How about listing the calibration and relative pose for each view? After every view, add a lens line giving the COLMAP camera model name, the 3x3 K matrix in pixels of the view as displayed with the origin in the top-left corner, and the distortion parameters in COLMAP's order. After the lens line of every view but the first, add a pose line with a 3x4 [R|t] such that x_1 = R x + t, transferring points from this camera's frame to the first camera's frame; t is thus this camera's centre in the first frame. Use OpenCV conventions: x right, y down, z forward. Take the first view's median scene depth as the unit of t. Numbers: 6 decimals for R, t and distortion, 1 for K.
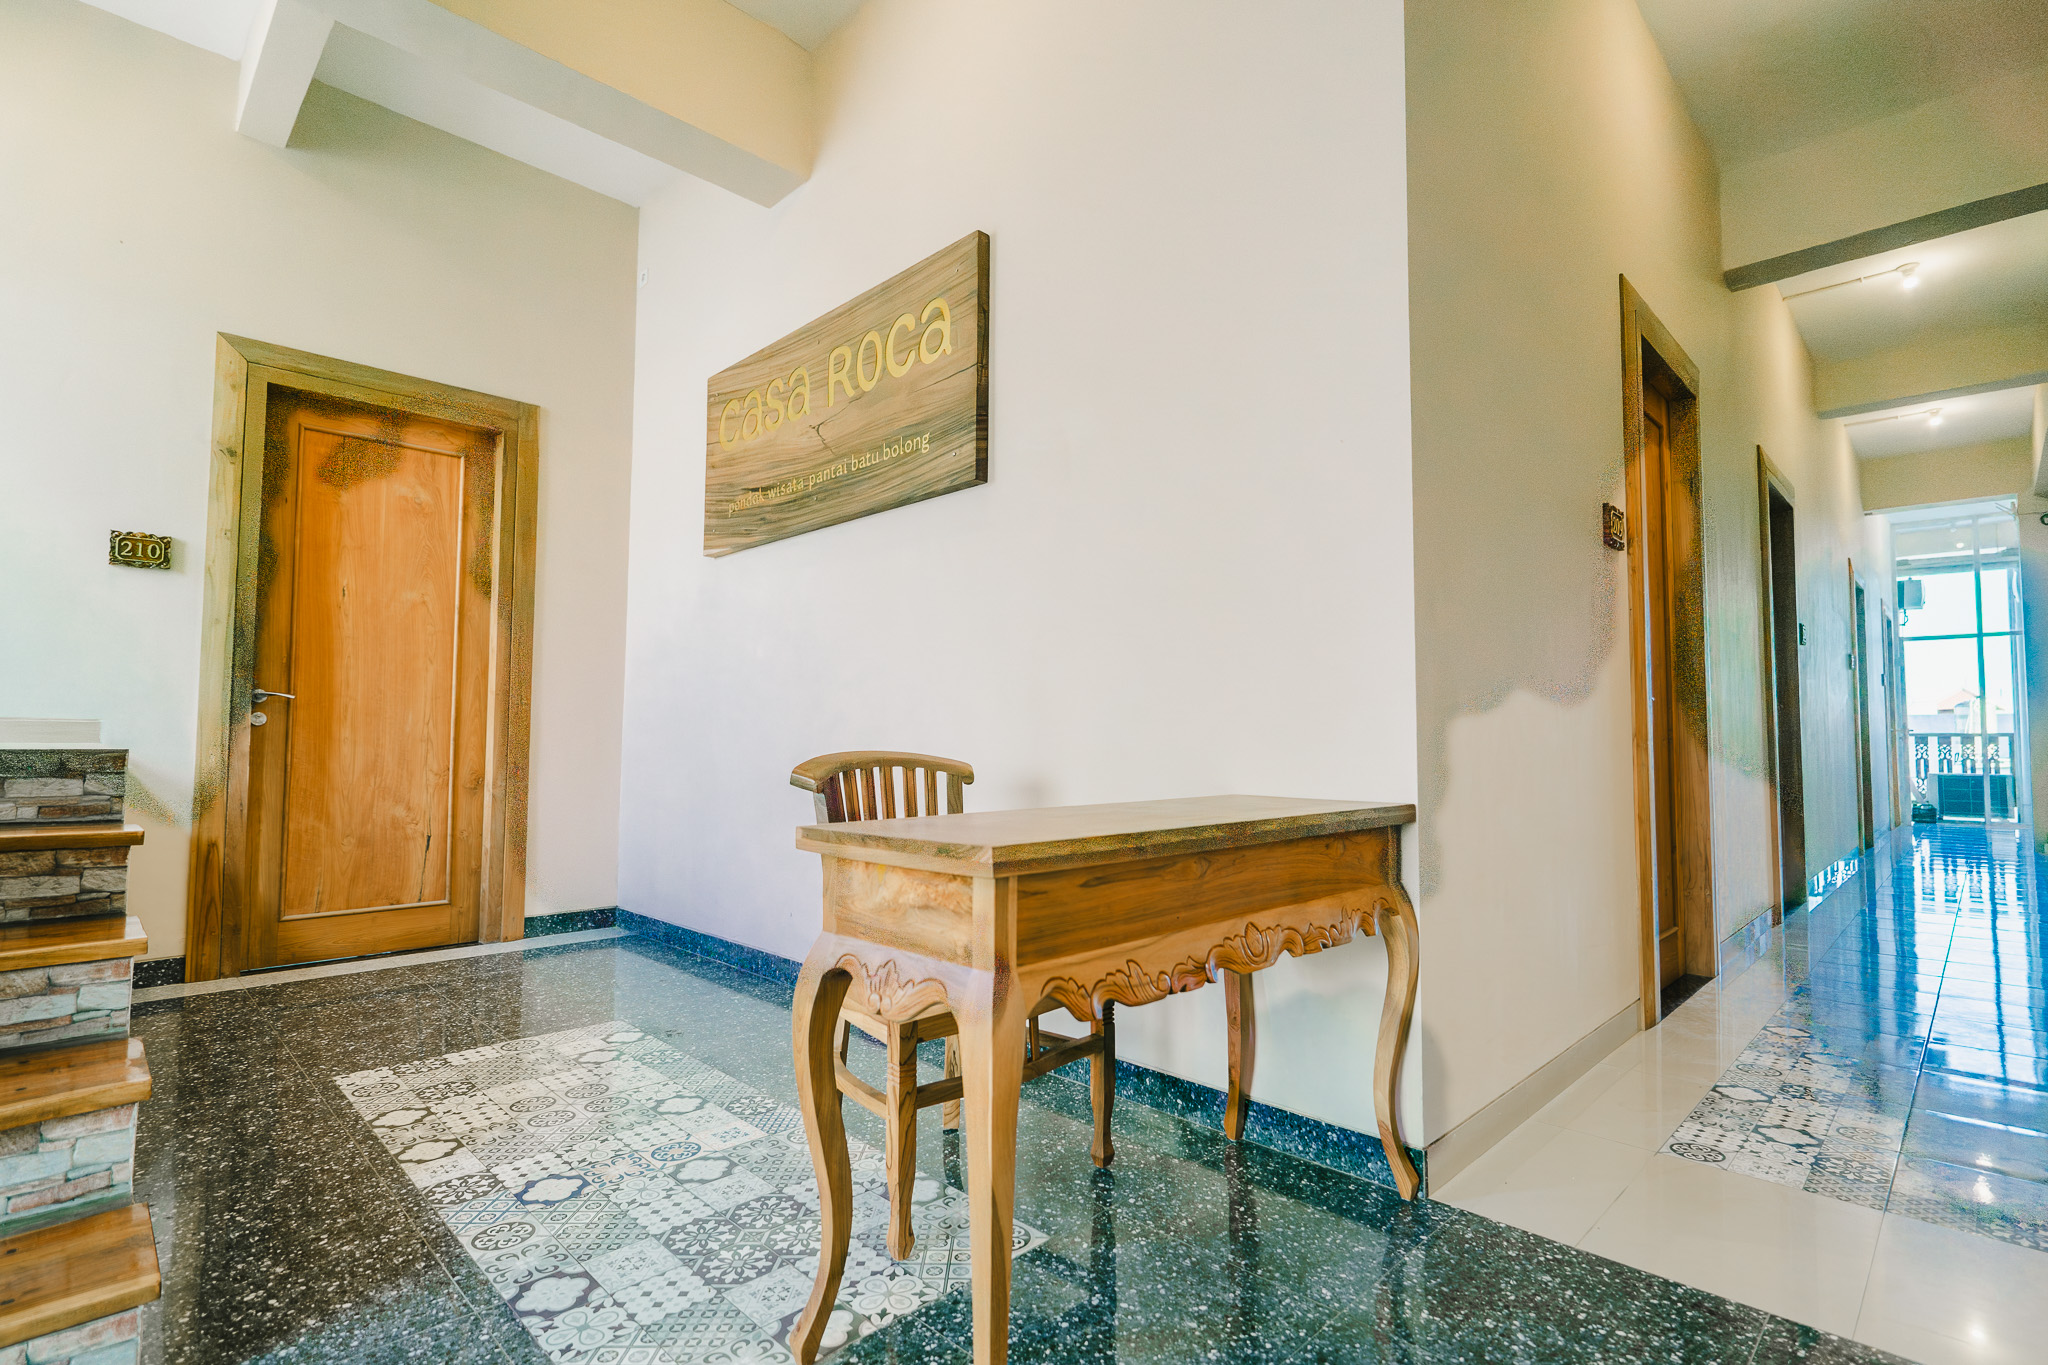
lens RADIAL K [[968.7, 0, 1032.1], [0, 968.7, 687.4], [0, 0, 1]] dist [-0.005770, -0.000178]
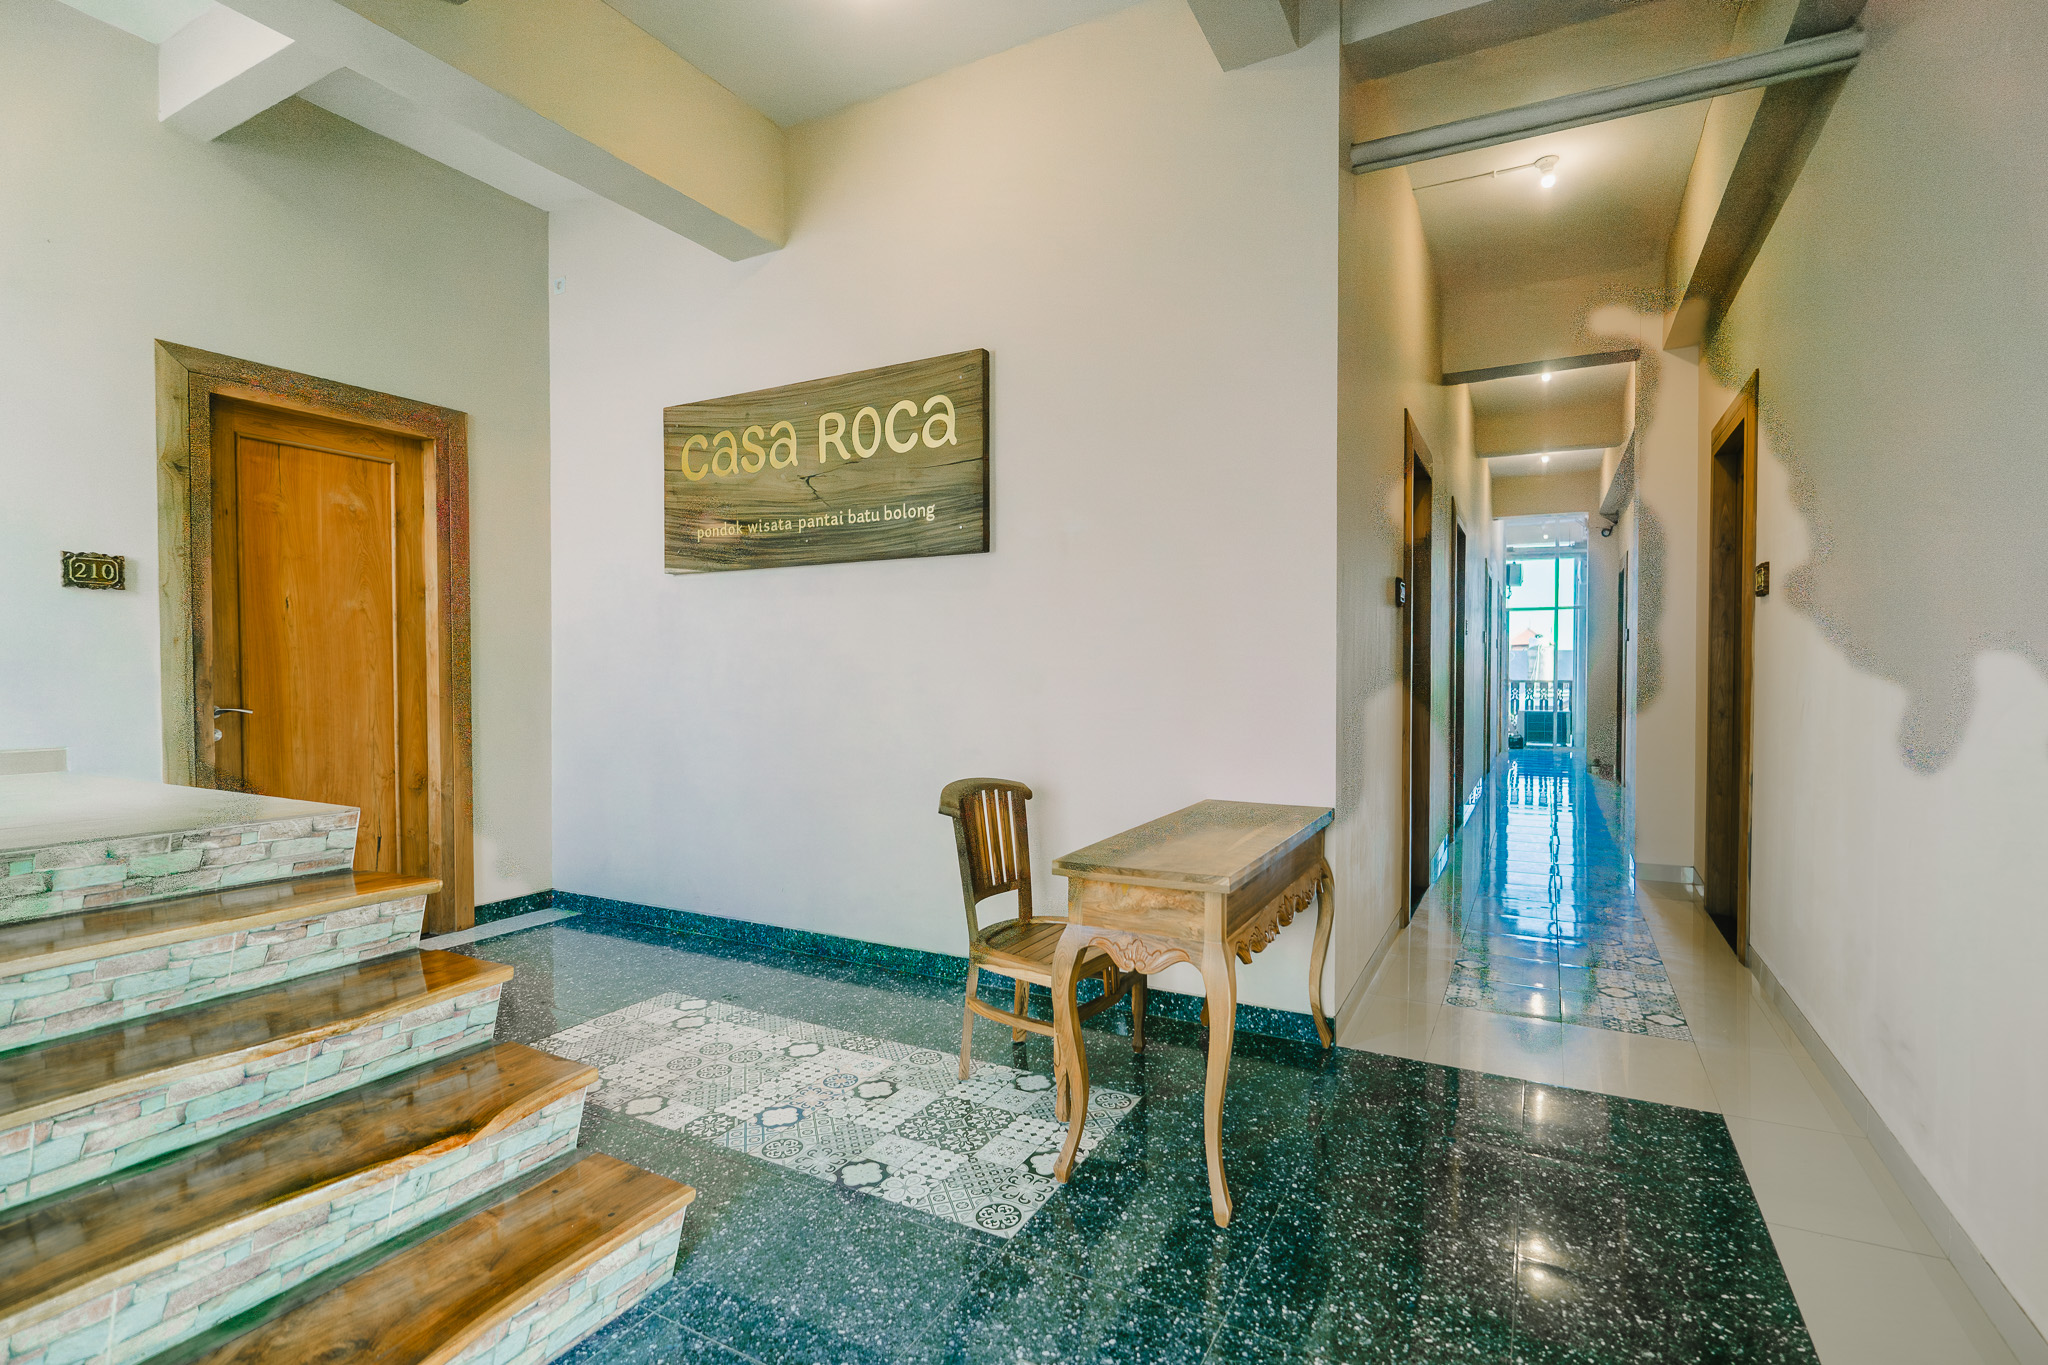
lens RADIAL K [[954.2, 0, 1032.0], [0, 954.2, 688.8], [0, 0, 1]] dist [-0.006229, -0.000861]
pose [[0.957820, -0.011693, 0.287131, -0.268740], [-0.009936, 0.997227, 0.073754, -0.094605], [-0.287197, -0.073496, 0.955048, -0.174826]]
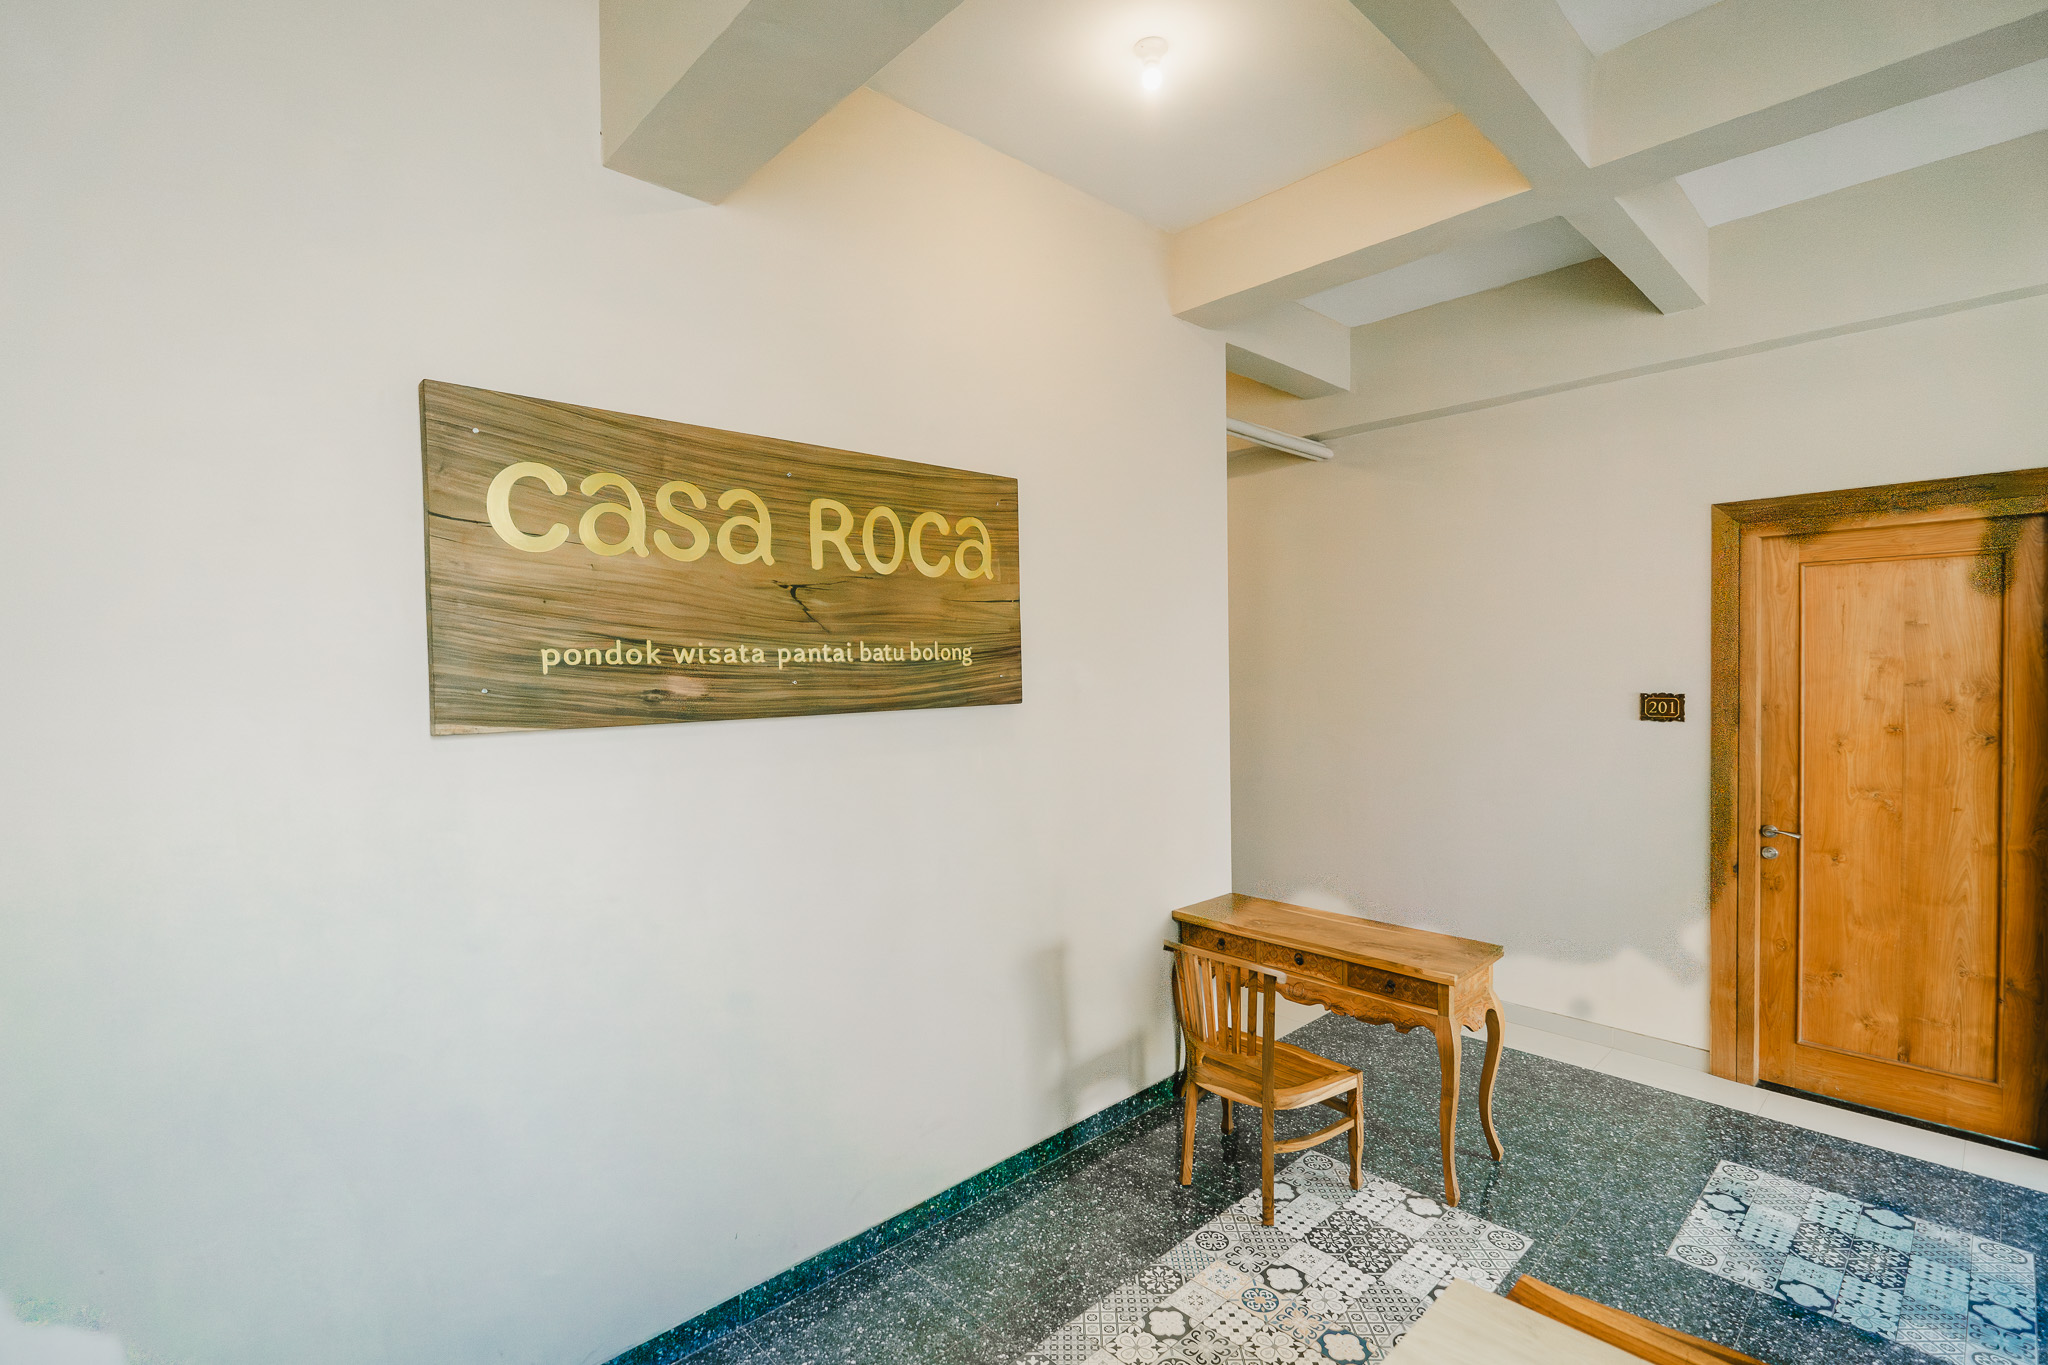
lens RADIAL K [[938.9, 0, 1029.9], [0, 938.9, 688.2], [0, 0, 1]] dist [-0.002655, -0.000216]
pose [[0.025360, -0.032139, 0.999162, -0.880404], [-0.037858, 0.998735, 0.033086, -0.201621], [-0.998961, -0.038665, 0.024111, 0.719792]]
